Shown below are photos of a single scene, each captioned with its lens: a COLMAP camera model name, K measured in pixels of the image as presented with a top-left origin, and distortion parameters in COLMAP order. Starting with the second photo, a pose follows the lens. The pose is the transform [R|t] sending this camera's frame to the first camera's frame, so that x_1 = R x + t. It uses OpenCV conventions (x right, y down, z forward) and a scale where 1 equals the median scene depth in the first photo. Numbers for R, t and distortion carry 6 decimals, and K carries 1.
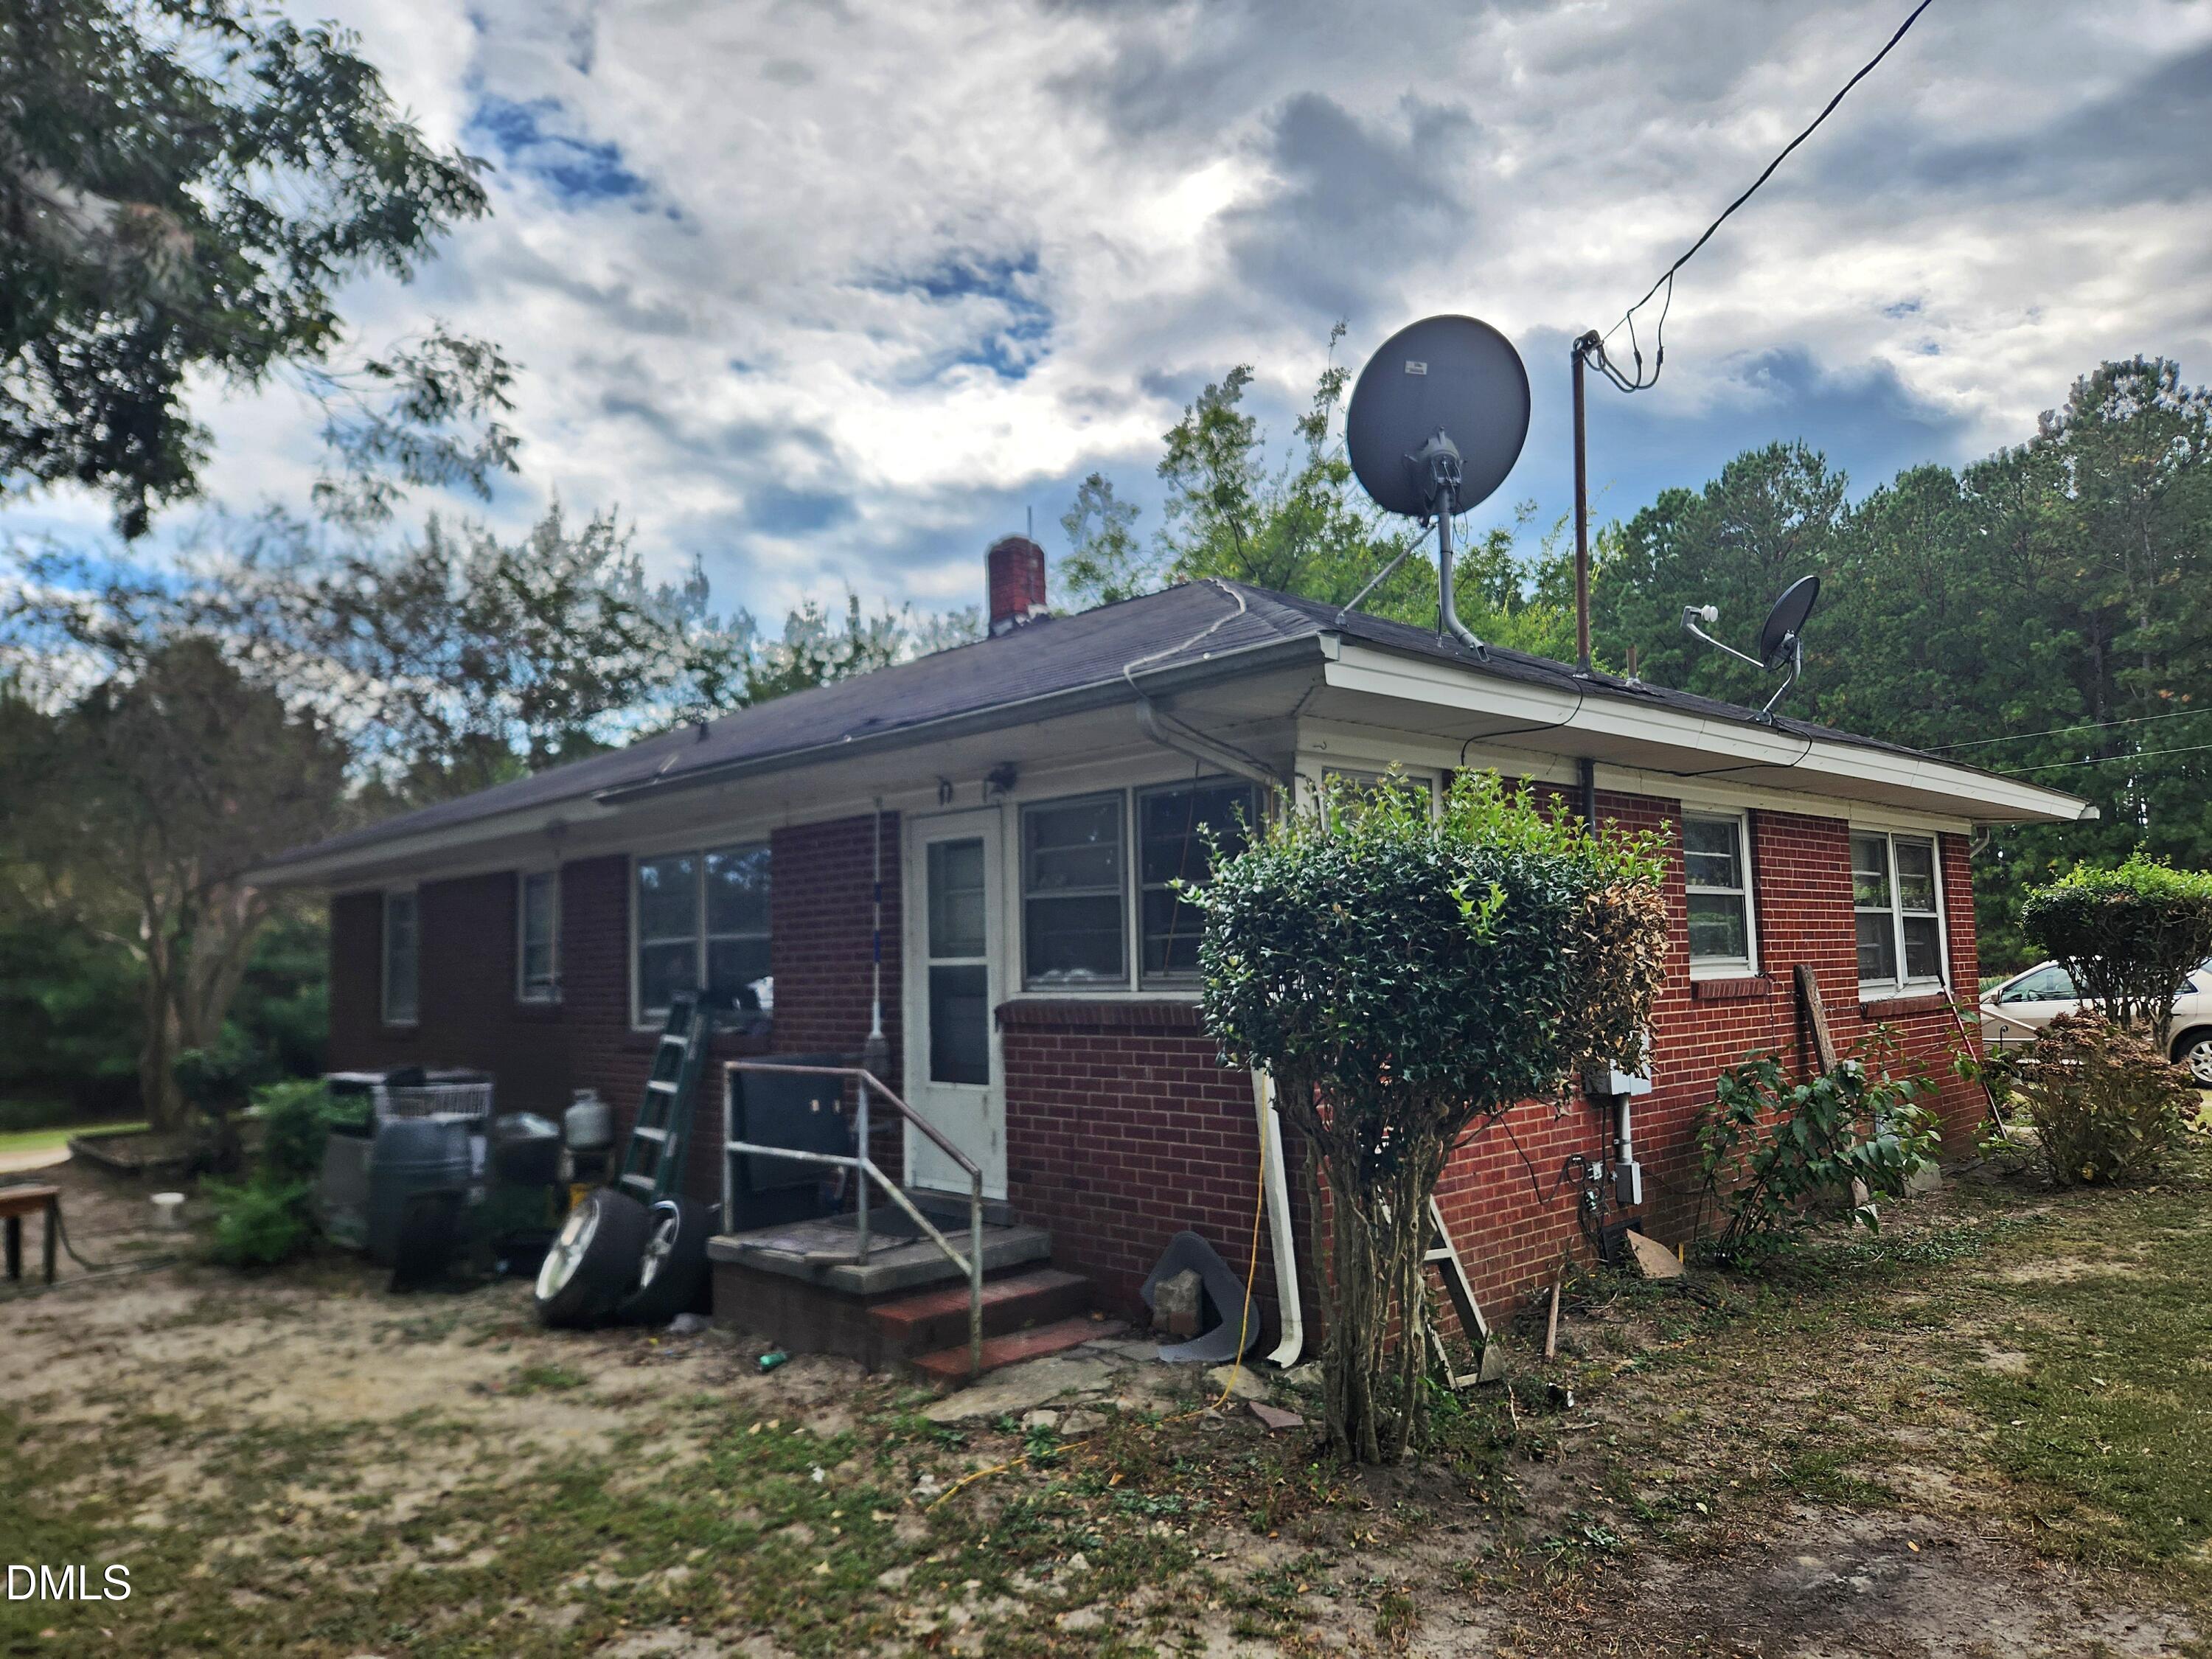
lens RADIAL K [[1484.0, 0, 1106.0], [0, 1484.0, 829.5], [0, 0, 1]] dist [0.047959, -0.045904]
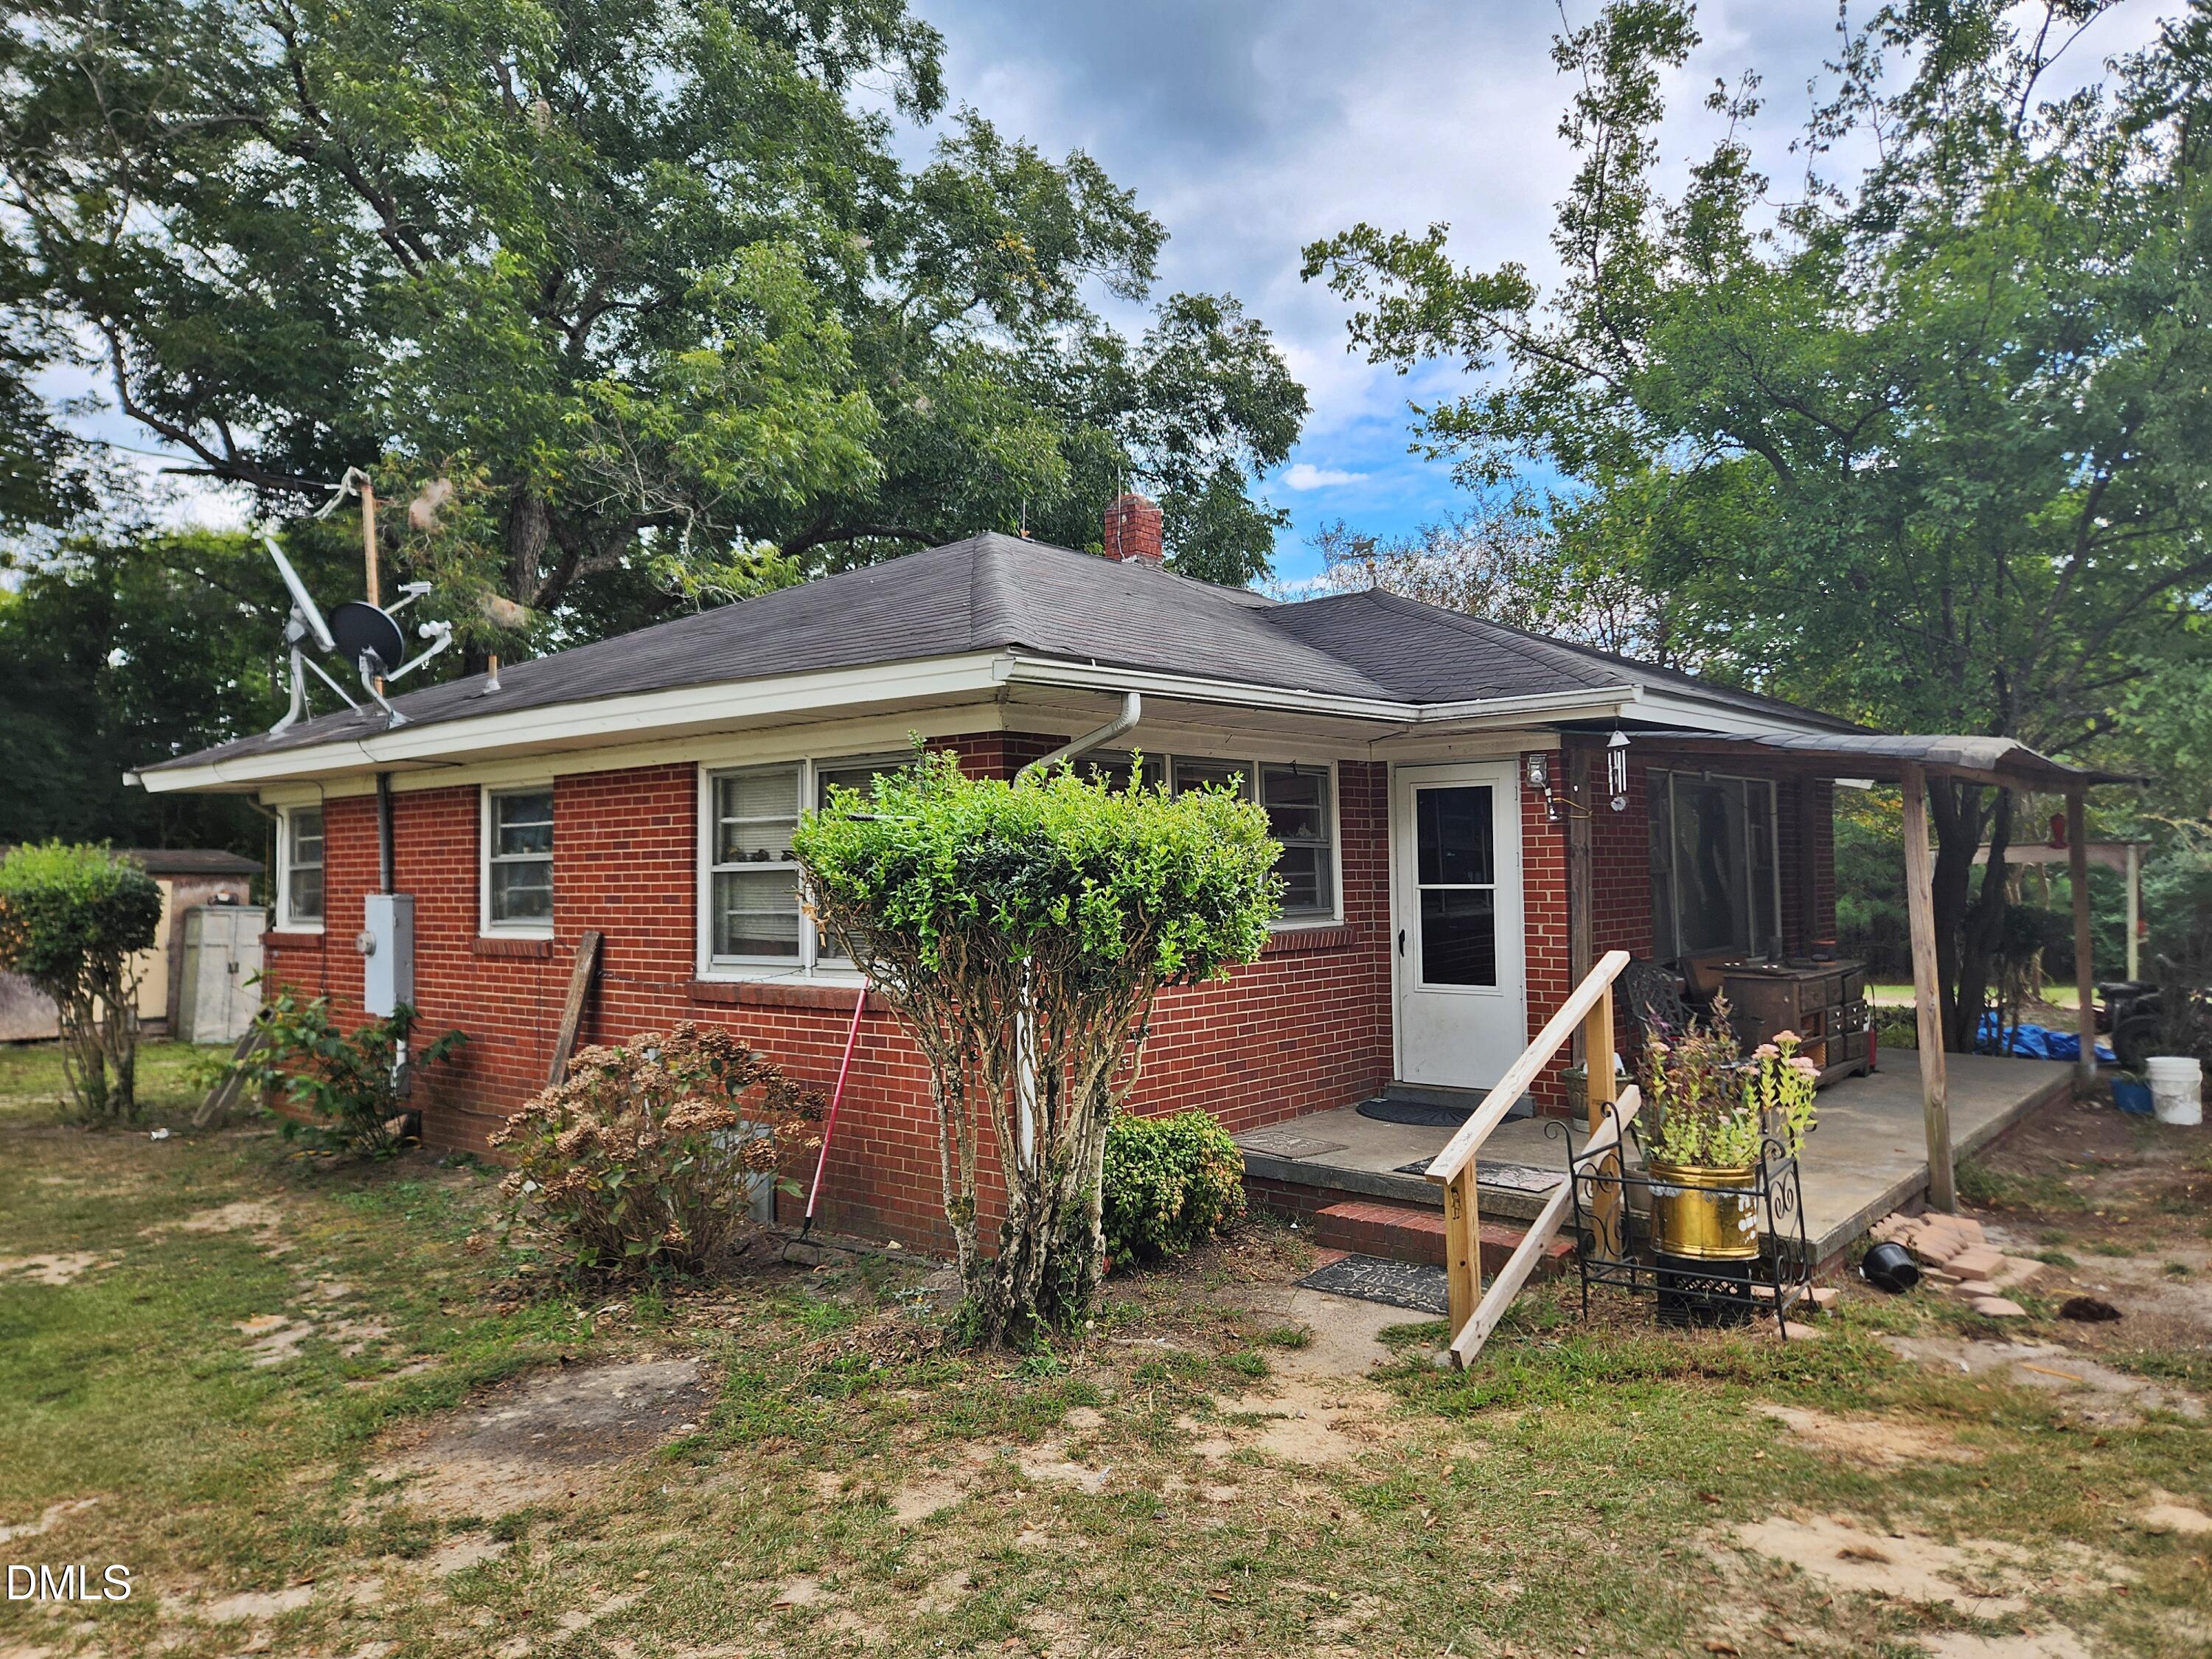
lens RADIAL K [[1484.0, 0, 1106.0], [0, 1484.0, 829.5], [0, 0, 1]] dist [0.047959, -0.045904]
pose [[0.107597, -0.000129, -0.994195, 1.448171], [0.109276, 0.993943, 0.011698, 0.050587], [0.988171, -0.109900, 0.106959, 1.228461]]
